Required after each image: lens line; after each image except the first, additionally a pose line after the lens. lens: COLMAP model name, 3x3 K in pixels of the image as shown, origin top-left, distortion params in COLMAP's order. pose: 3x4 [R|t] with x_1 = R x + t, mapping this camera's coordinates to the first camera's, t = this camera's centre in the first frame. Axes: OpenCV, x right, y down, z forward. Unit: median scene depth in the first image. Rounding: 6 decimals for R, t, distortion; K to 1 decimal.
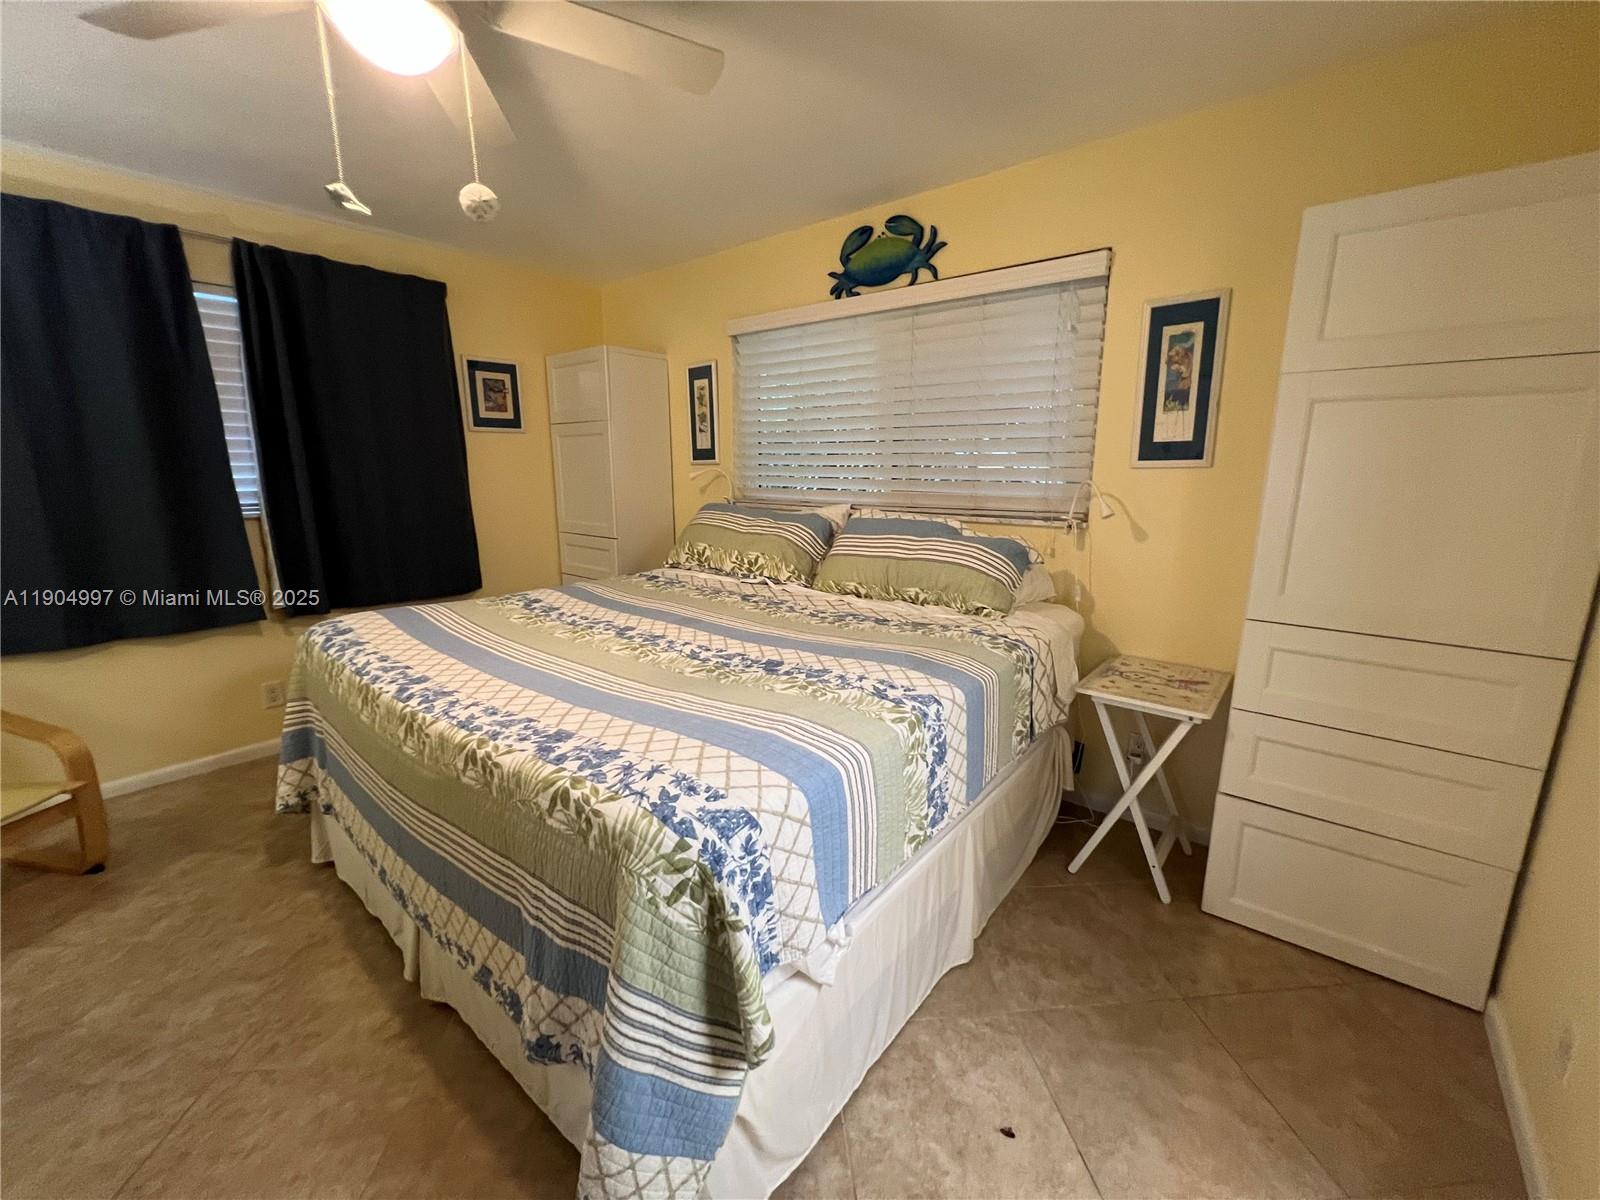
lens RADIAL K [[643.7, 0, 796.6], [0, 643.7, 599.2], [0, 0, 1]] dist [-0.000604, 0.000978]
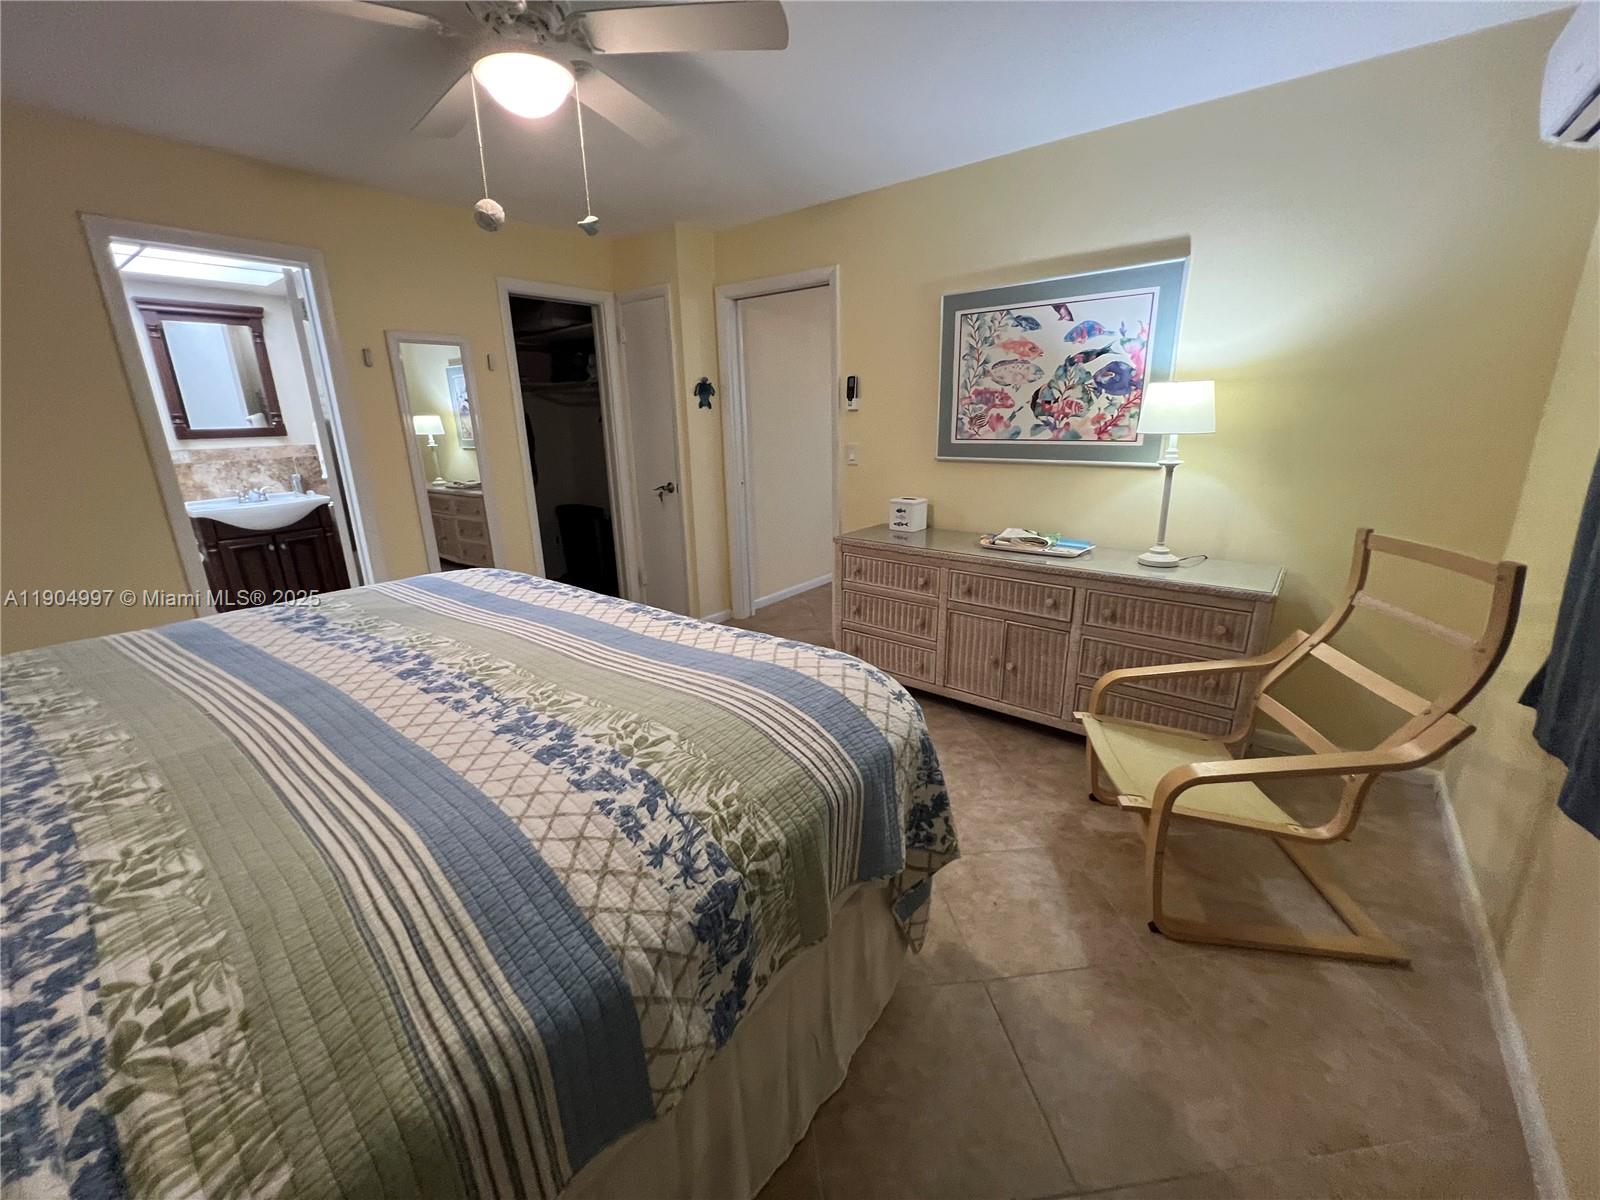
lens RADIAL K [[645.6, 0, 802.8], [0, 645.6, 599.3], [0, 0, 1]] dist [-0.004903, 0.001291]
pose [[-0.999305, 0.031243, -0.020344, -0.525720], [0.017795, 0.879200, 0.476121, -0.272089], [0.032762, 0.475428, -0.879144, 1.232079]]
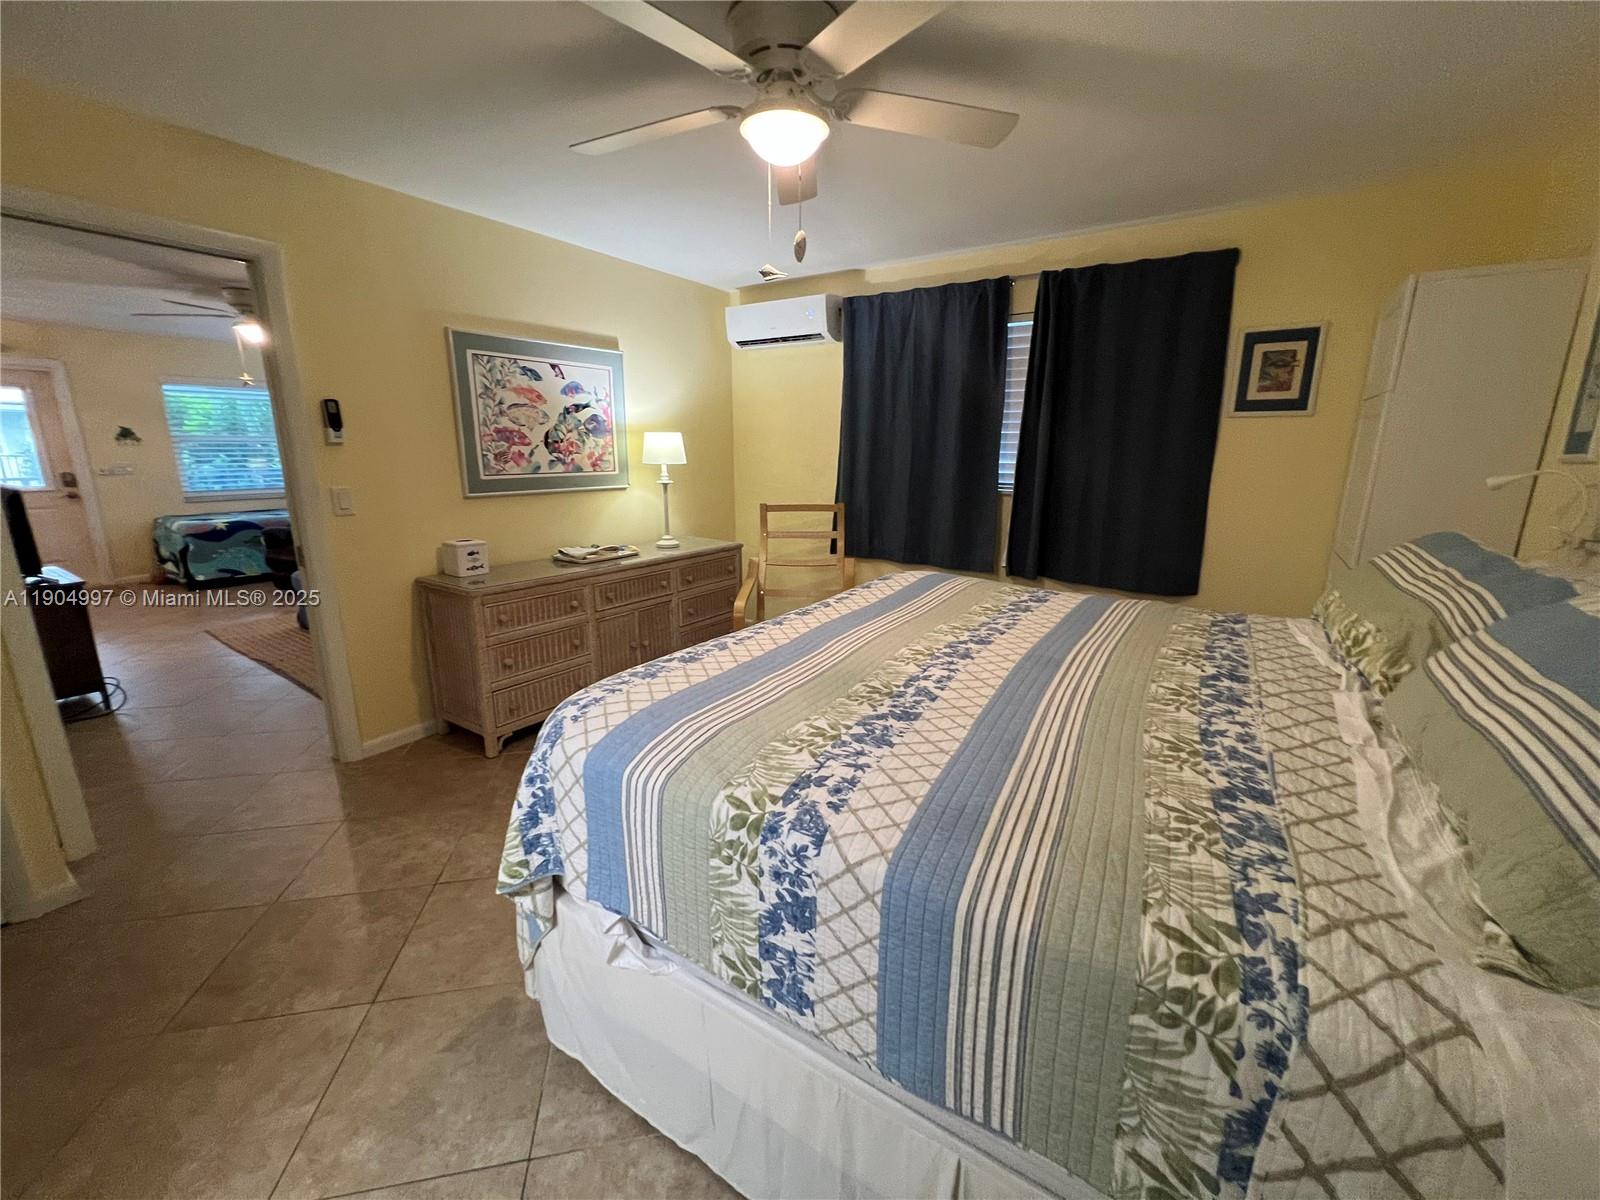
lens RADIAL K [[645.6, 0, 799.4], [0, 645.6, 595.3], [0, 0, 1]] dist [-0.004903, 0.001291]
pose [[0.109291, 0.226828, -0.967783, 0.432963], [-0.214208, 0.956114, 0.199903, -0.108379], [0.970655, 0.185459, 0.153083, 0.467139]]
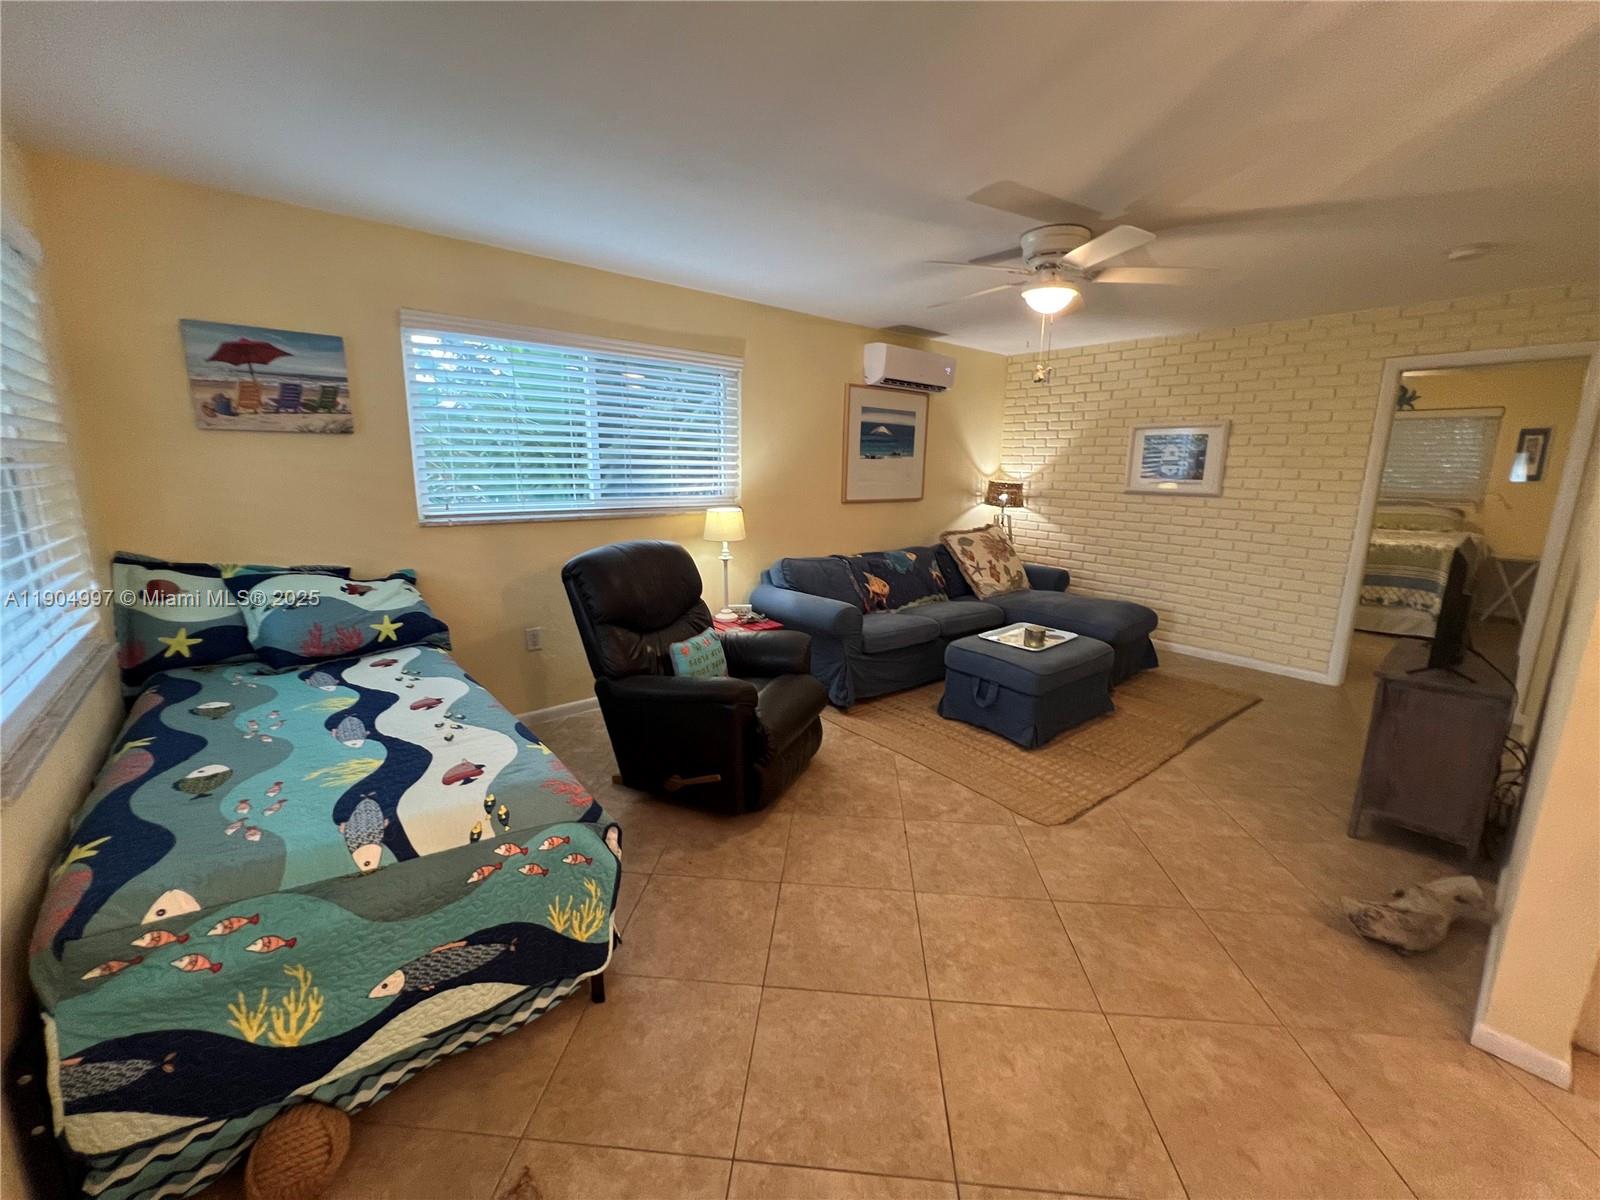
lens RADIAL K [[645.6, 0, 794.4], [0, 645.6, 595.7], [0, 0, 1]] dist [-0.004903, 0.001291]
pose [[0.984226, 0.050889, -0.169442, -1.760927], [-0.052562, 0.998603, -0.005404, 0.400378], [0.168930, 0.014225, 0.985525, -1.972958]]
